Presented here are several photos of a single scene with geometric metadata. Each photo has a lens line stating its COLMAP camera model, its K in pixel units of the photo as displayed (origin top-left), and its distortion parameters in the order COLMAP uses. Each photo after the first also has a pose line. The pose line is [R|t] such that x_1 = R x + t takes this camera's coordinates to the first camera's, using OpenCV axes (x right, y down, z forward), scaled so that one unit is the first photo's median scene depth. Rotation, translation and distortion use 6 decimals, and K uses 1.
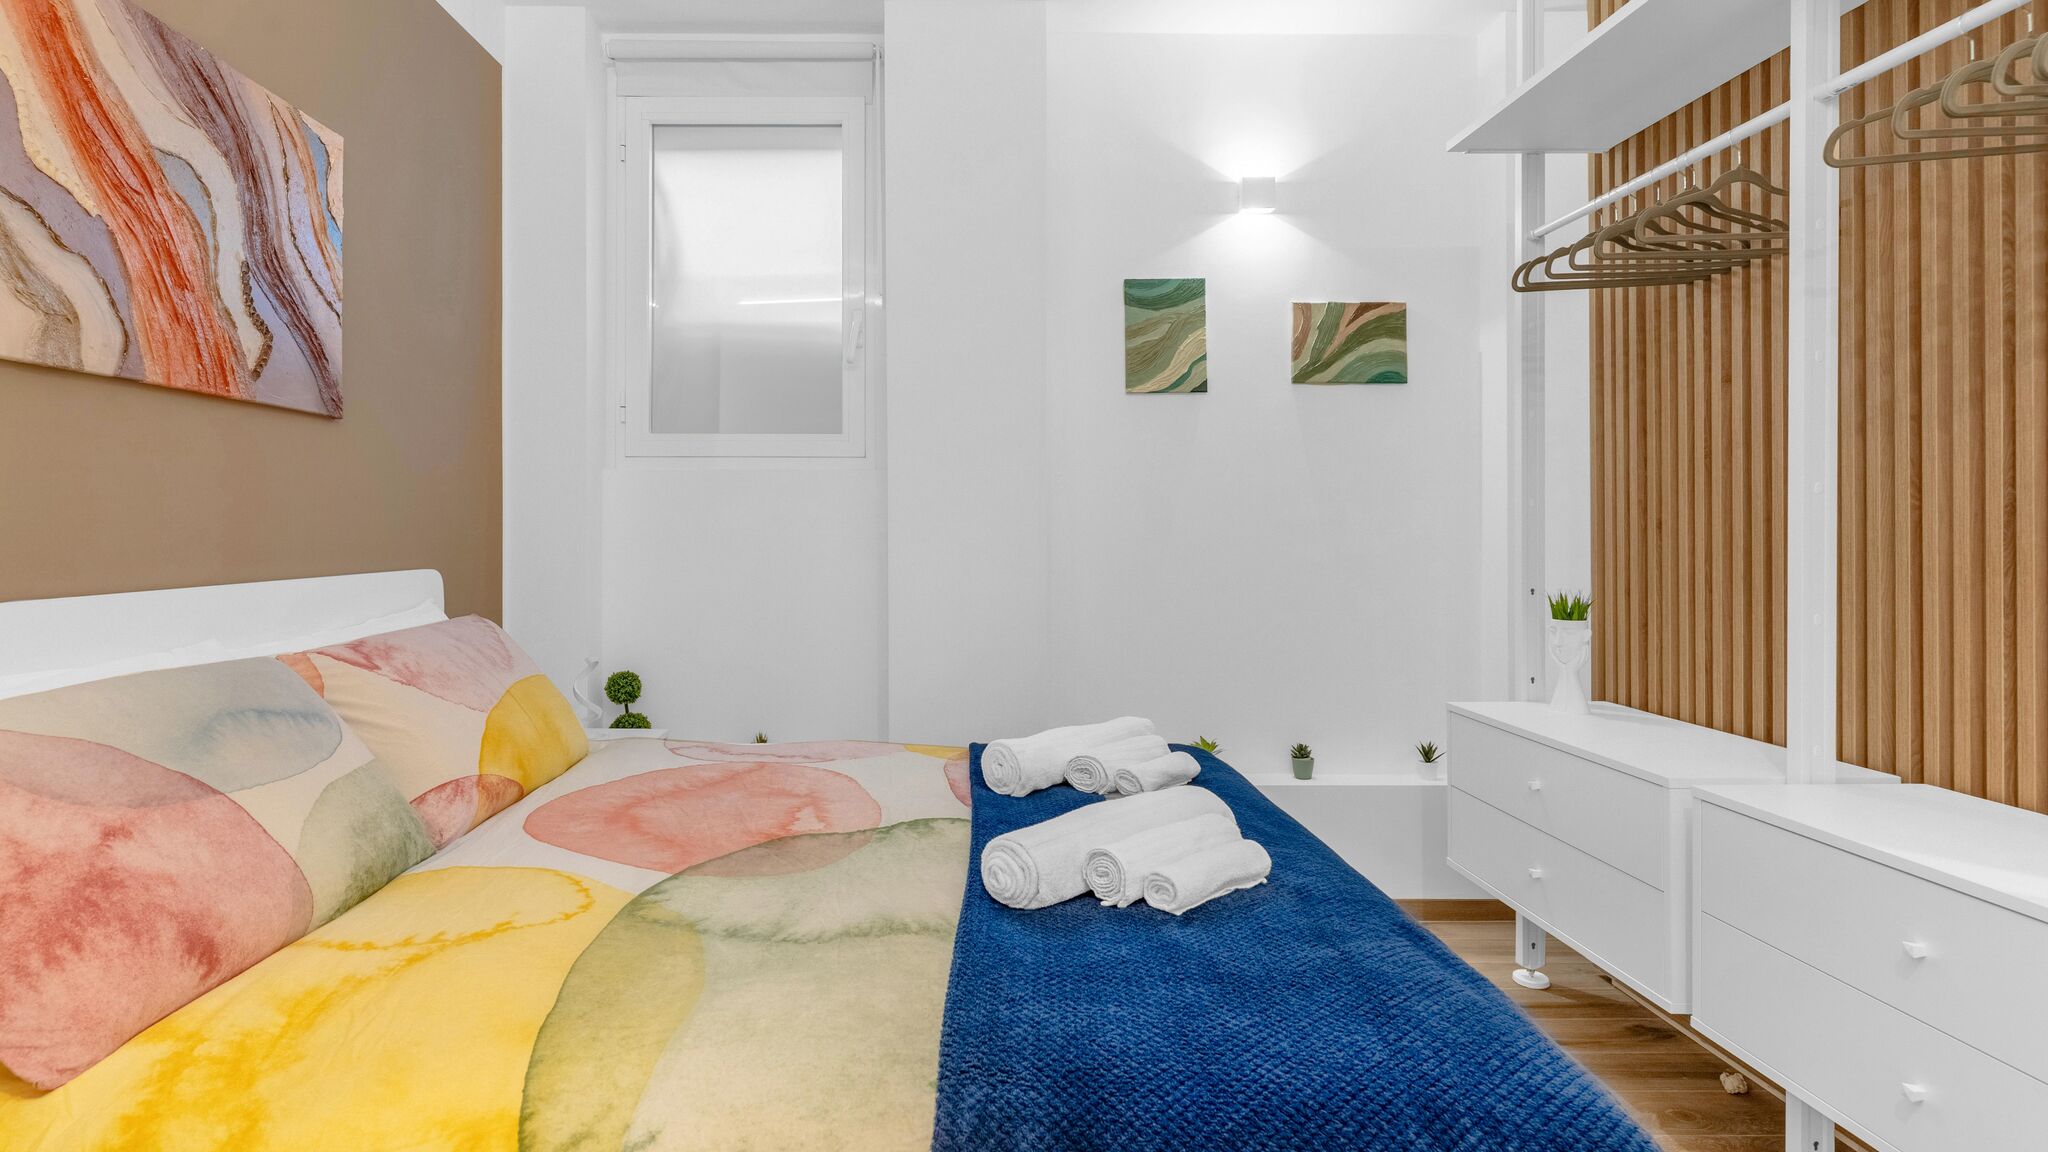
lens RADIAL K [[995.3, 0, 943.8], [0, 995.3, 519.3], [0, 0, 1]] dist [0.000896, 0.001996]
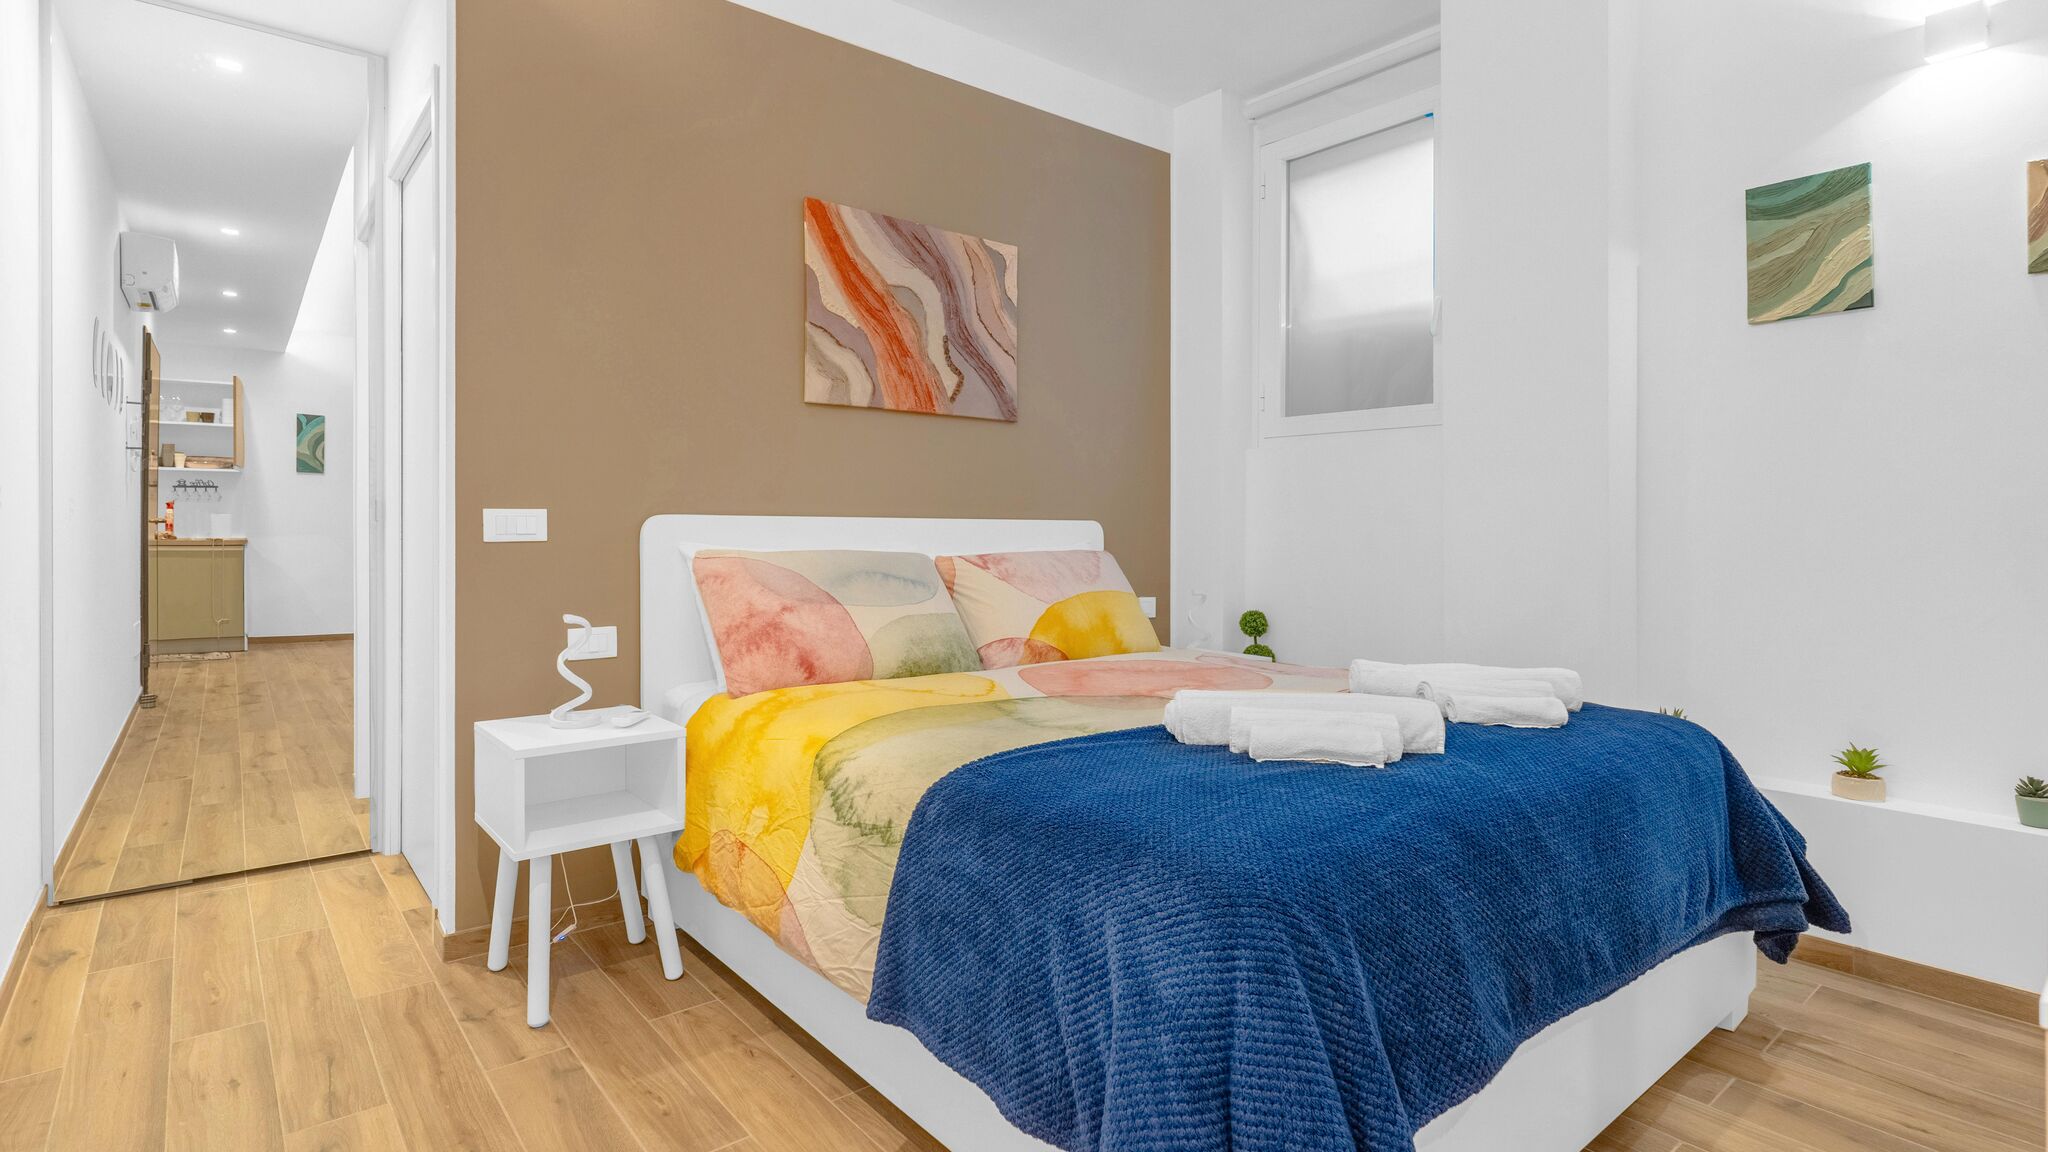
lens RADIAL K [[995.3, 0, 1051.3], [0, 995.3, 526.5], [0, 0, 1]] dist [0.000896, 0.001996]
pose [[0.650069, 0.001185, -0.759874, 0.743082], [-0.000178, 0.999999, 0.001407, 0.074504], [0.759875, -0.000780, 0.650068, -0.001600]]
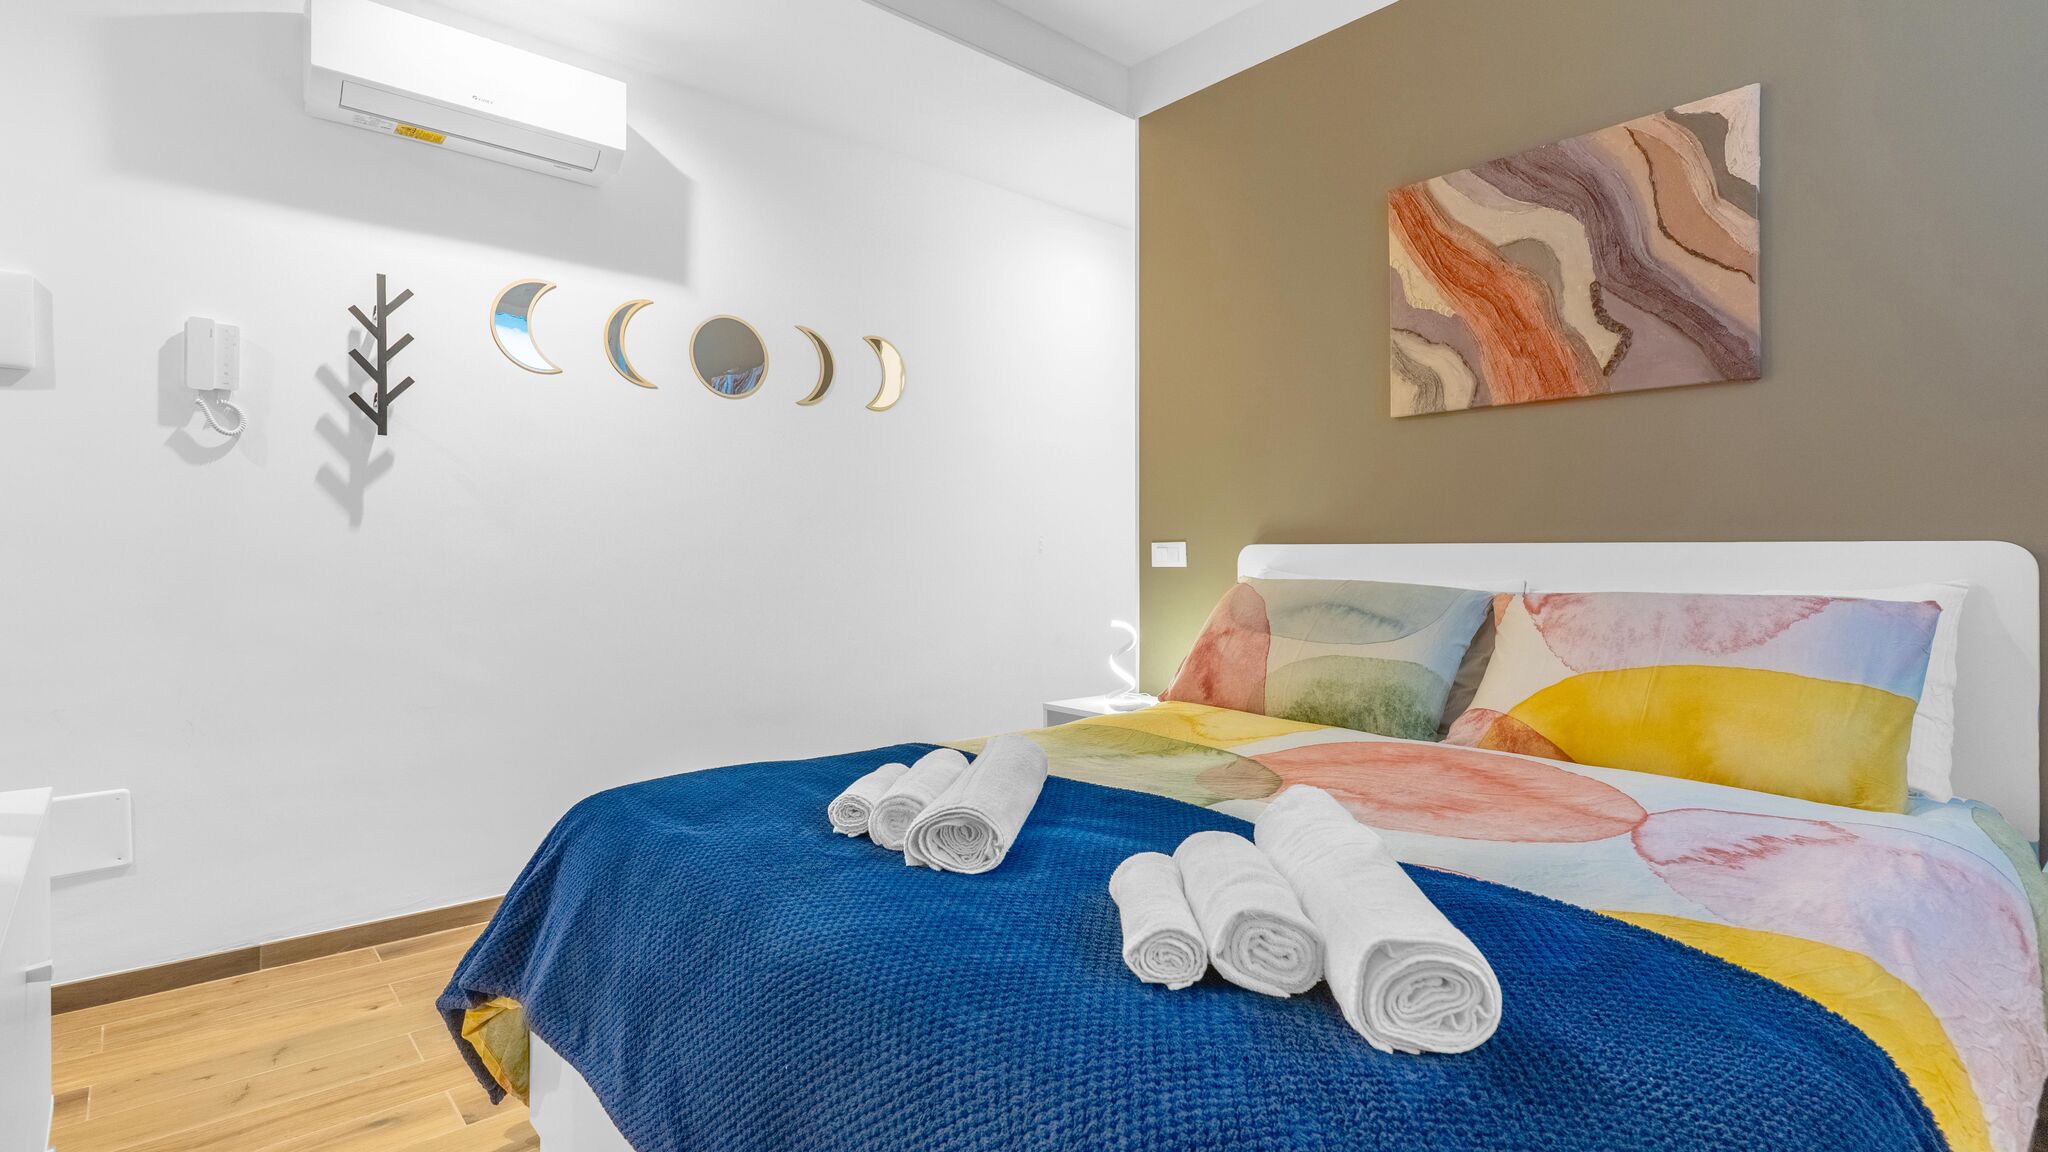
lens RADIAL K [[995.3, 0, 1016.0], [0, 995.3, 576.9], [0, 0, 1]] dist [0.000896, 0.001996]
pose [[-0.748667, -0.009375, -0.662880, 0.633992], [-0.013980, 0.999901, 0.001649, 0.111285], [0.662799, 0.010501, -0.748724, 1.422882]]
